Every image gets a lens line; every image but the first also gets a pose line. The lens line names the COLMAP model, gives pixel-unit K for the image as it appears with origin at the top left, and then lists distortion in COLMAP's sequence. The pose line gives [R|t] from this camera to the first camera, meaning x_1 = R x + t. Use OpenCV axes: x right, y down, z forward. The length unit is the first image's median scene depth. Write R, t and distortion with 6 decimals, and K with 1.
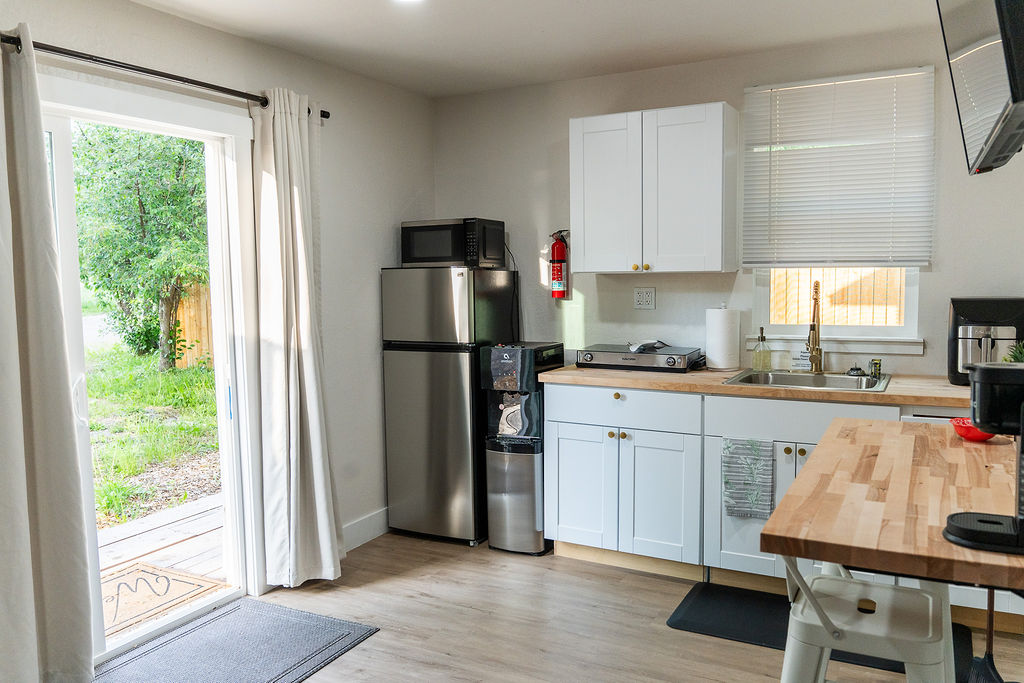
lens RADIAL K [[801.5, 0, 512.0], [0, 801.5, 341.5], [0, 0, 1]] dist [0.001230, -0.008772]
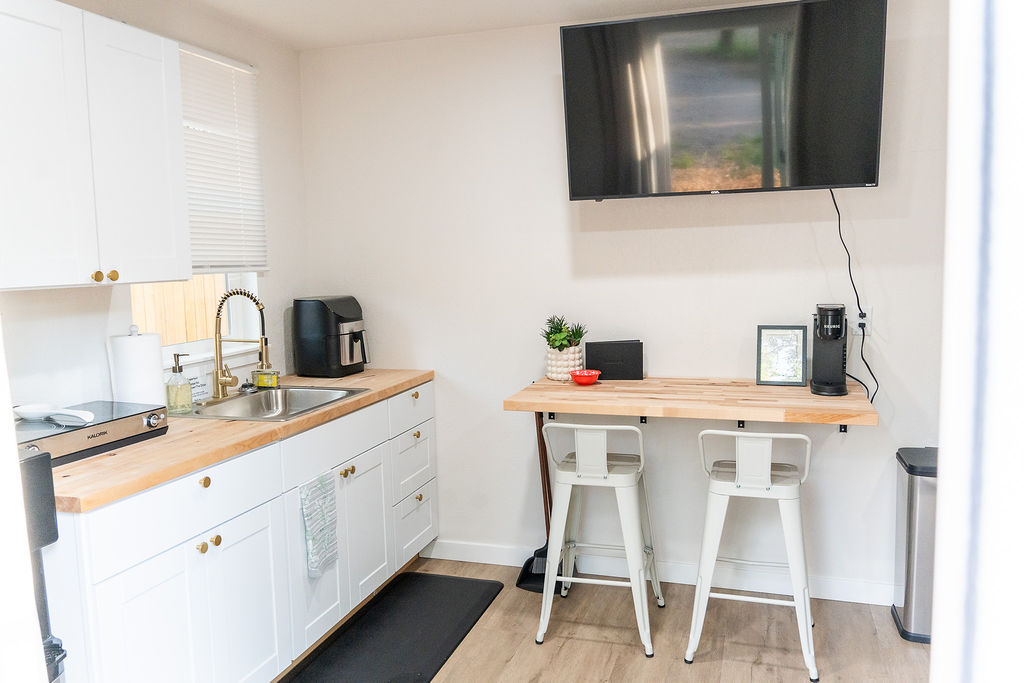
lens RADIAL K [[801.5, 0, 512.0], [0, 801.5, 341.5], [0, 0, 1]] dist [0.001230, -0.008772]
pose [[-0.184880, -0.089660, 0.978663, -0.513412], [0.108297, 0.987906, 0.110965, -0.083252], [-0.976776, 0.126502, -0.172934, 0.871664]]
